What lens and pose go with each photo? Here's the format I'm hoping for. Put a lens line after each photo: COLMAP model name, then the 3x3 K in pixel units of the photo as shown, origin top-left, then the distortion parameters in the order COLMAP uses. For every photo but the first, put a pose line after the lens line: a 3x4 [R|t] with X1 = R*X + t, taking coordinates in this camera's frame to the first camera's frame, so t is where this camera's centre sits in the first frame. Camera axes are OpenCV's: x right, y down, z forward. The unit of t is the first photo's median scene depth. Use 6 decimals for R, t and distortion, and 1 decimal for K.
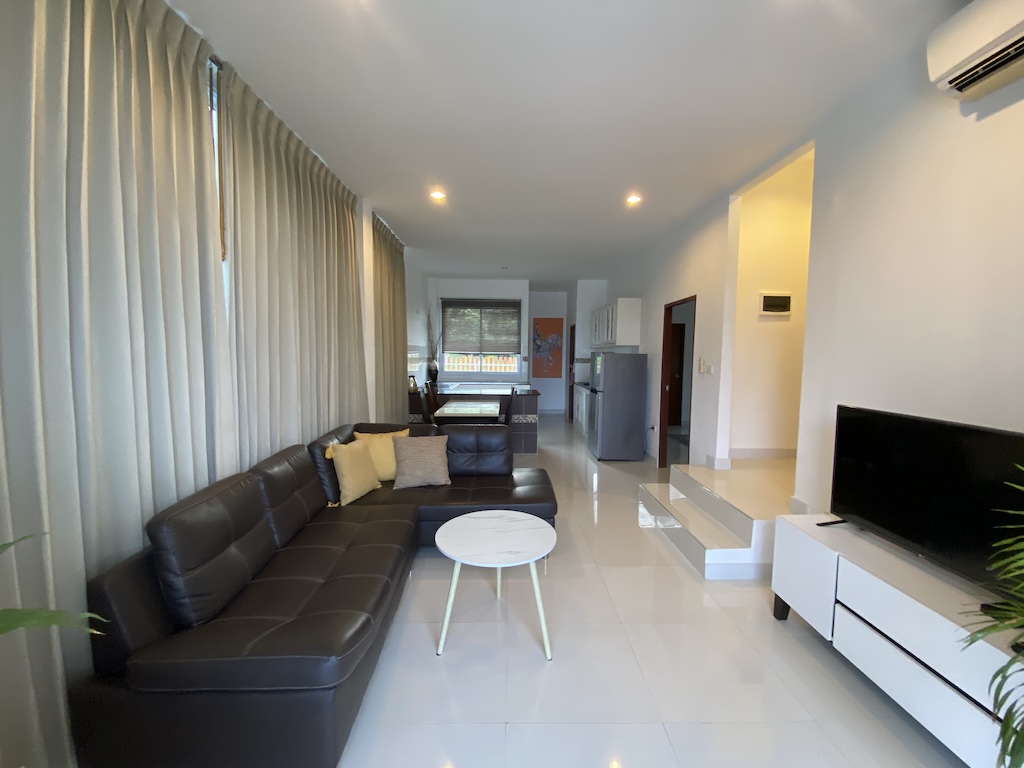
lens RADIAL K [[415.2, 0, 512.0], [0, 415.2, 384.0], [0, 0, 1]] dist [-0.002544, -0.000460]
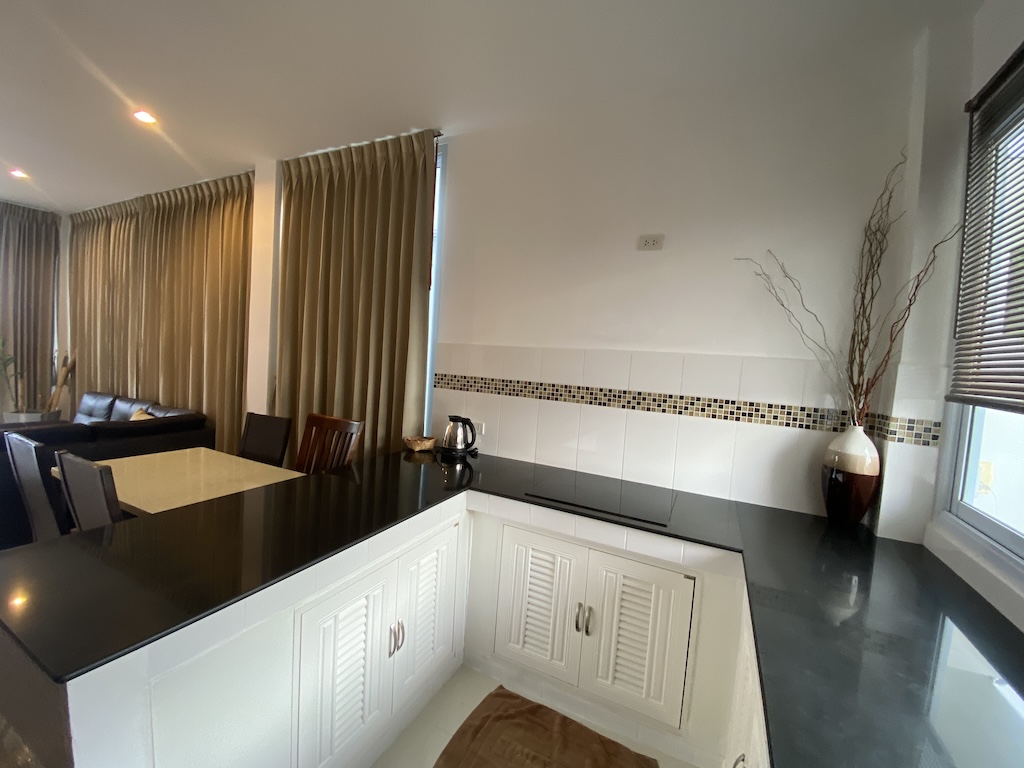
lens RADIAL K [[415.2, 0, 512.0], [0, 415.2, 384.0], [0, 0, 1]] dist [-0.002544, -0.000460]
pose [[-0.452791, 0.004526, -0.891605, 0.076949], [-0.134360, 0.988222, 0.073250, -0.068760], [0.881435, 0.152963, -0.446850, 0.918098]]
